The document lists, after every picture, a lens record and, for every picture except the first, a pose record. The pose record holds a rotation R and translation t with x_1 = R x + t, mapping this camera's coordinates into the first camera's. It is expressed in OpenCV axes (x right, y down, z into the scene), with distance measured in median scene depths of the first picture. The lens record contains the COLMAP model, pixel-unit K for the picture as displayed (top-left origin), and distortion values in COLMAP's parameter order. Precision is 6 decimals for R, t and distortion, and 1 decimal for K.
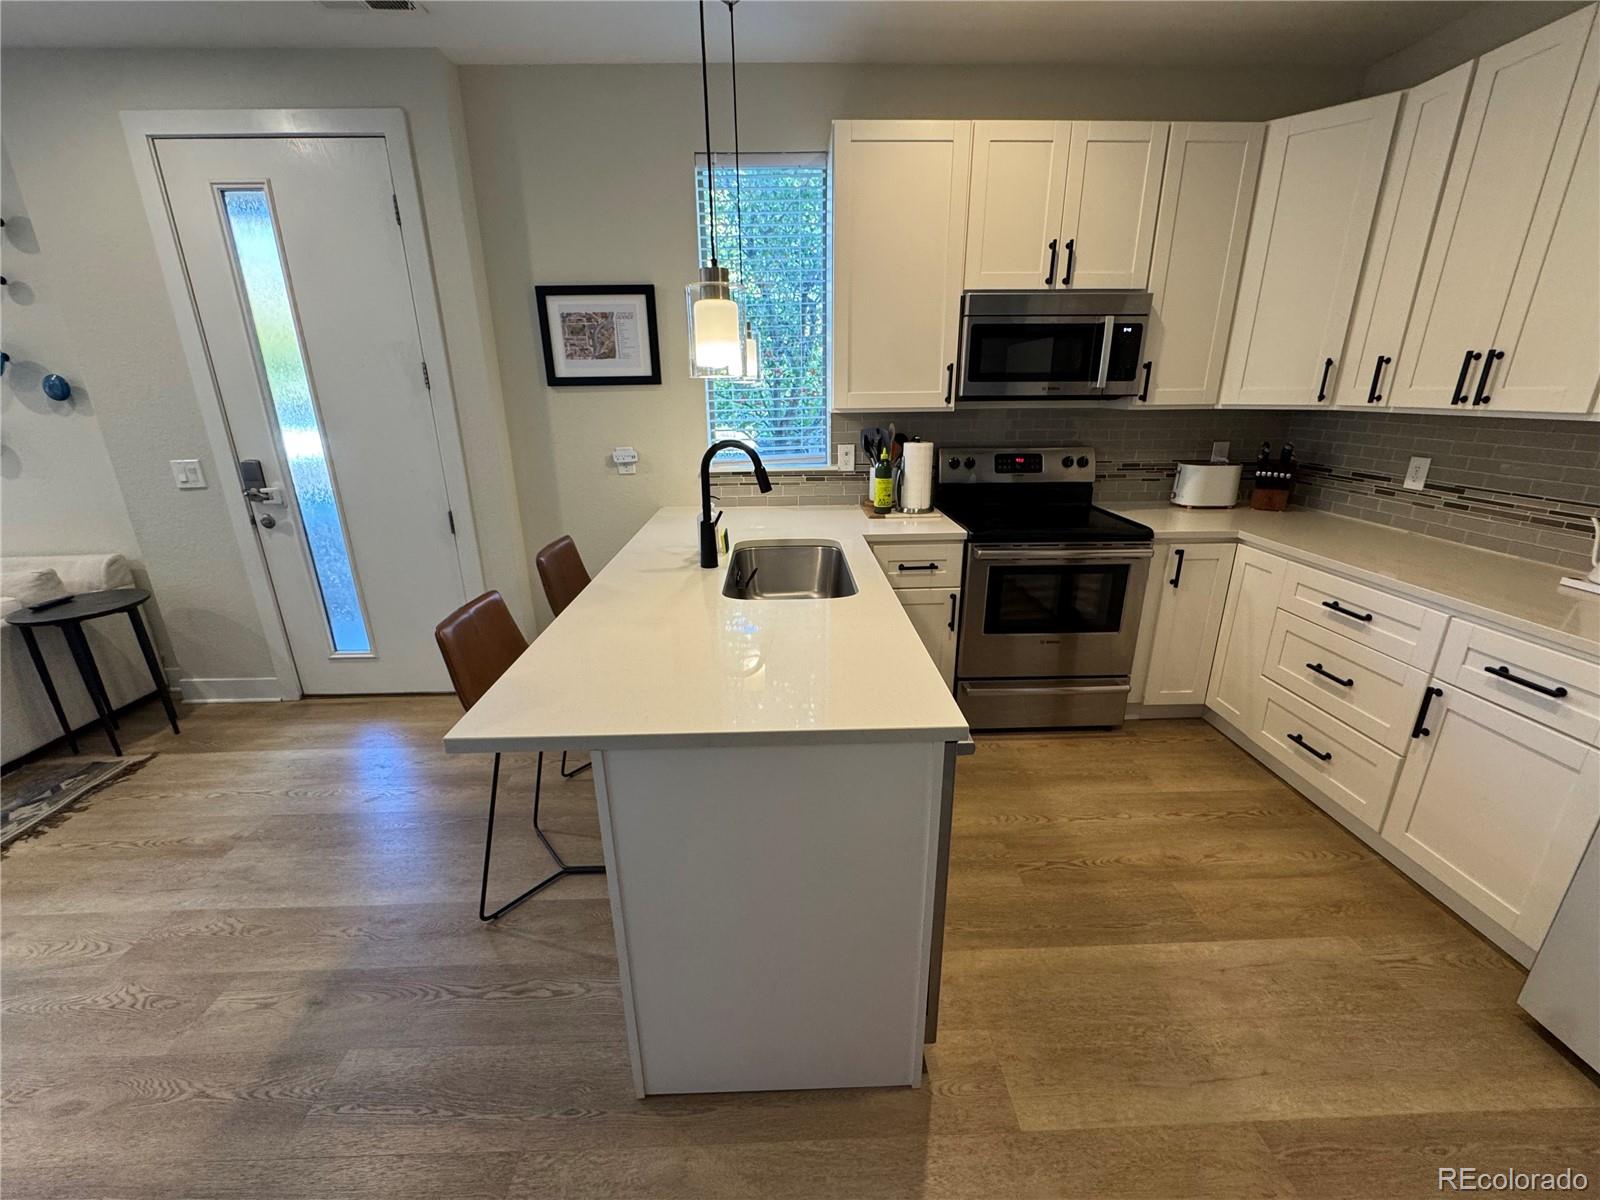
lens RADIAL K [[638.9, 0, 802.4], [0, 638.9, 598.4], [0, 0, 1]] dist [-0.003872, -0.000493]
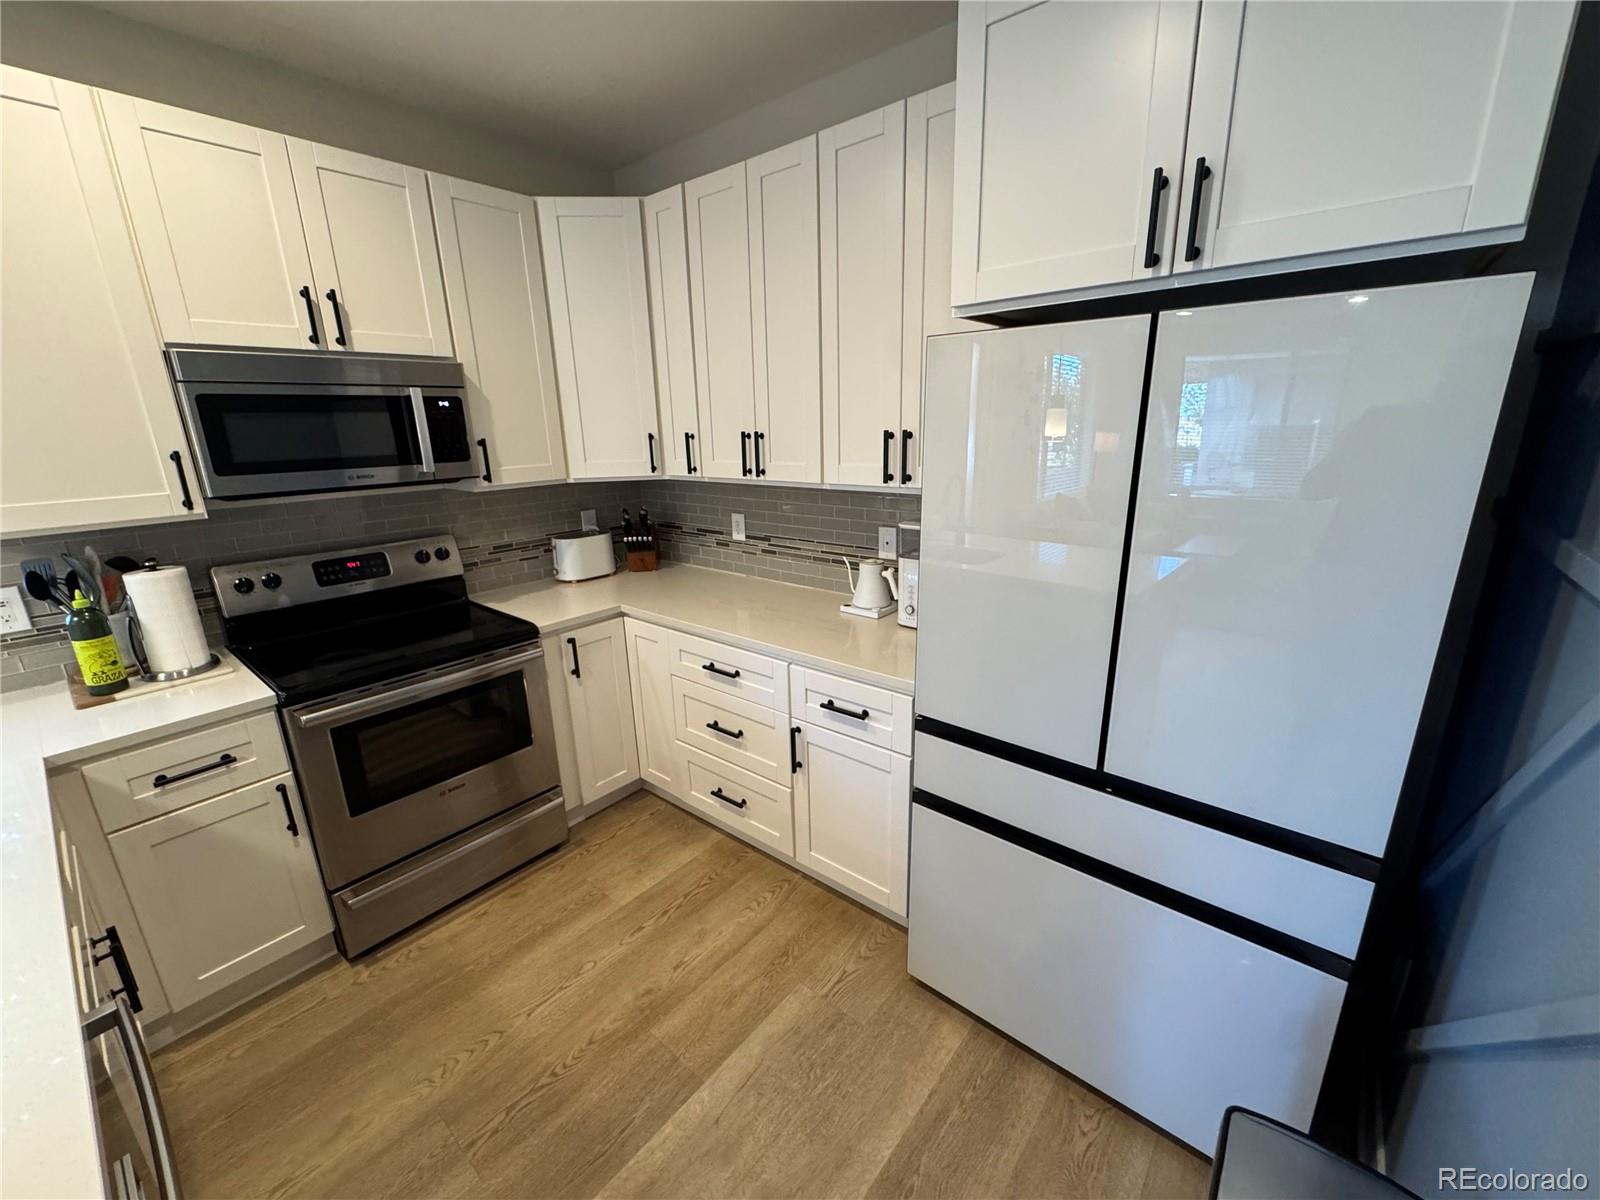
lens RADIAL K [[638.9, 0, 801.3], [0, 638.9, 599.6], [0, 0, 1]] dist [-0.003872, -0.000493]
pose [[0.660366, -0.209745, 0.721057, 0.165613], [0.252029, 0.966412, 0.050299, -0.097329], [-0.707388, 0.148511, 0.691047, 0.124070]]
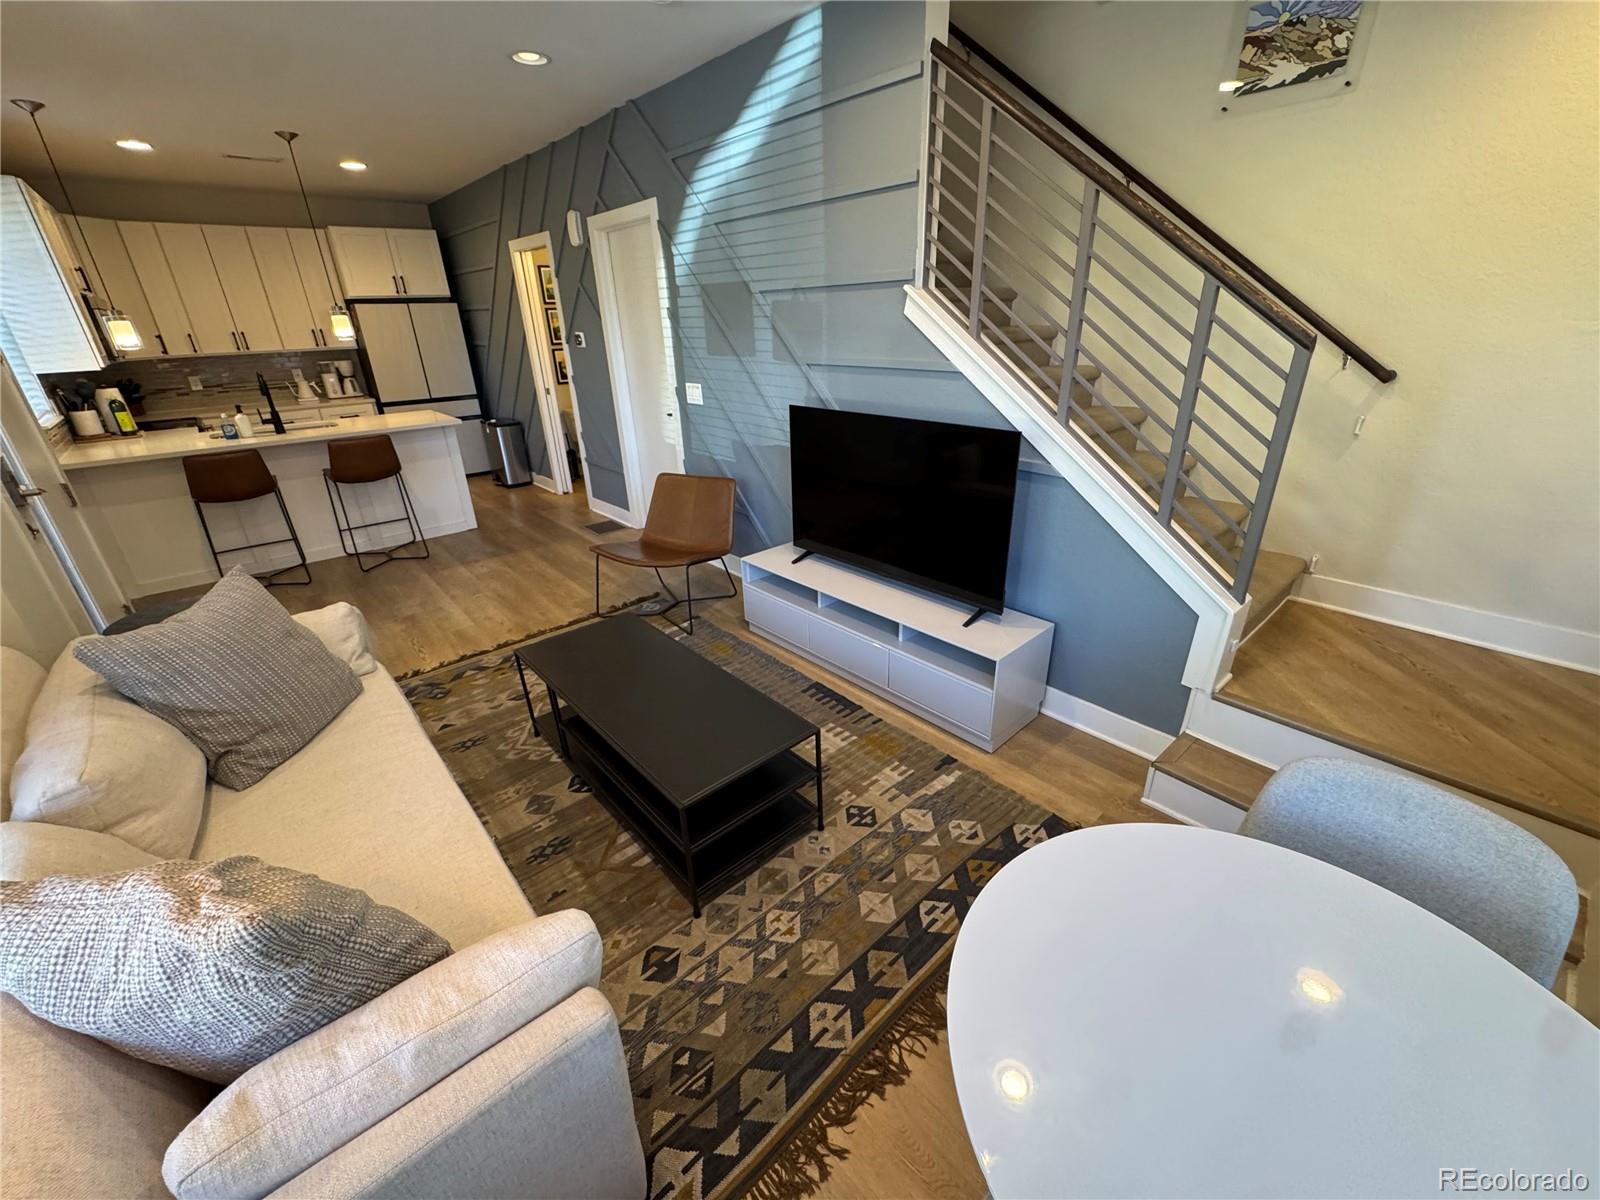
lens RADIAL K [[638.9, 0, 797.0], [0, 638.9, 596.3], [0, 0, 1]] dist [-0.003872, -0.000493]
pose [[-0.633408, -0.289562, 0.717599, -2.439151], [0.273207, 0.783943, 0.557486, -0.284260], [-0.723984, 0.549169, -0.417445, 0.801786]]
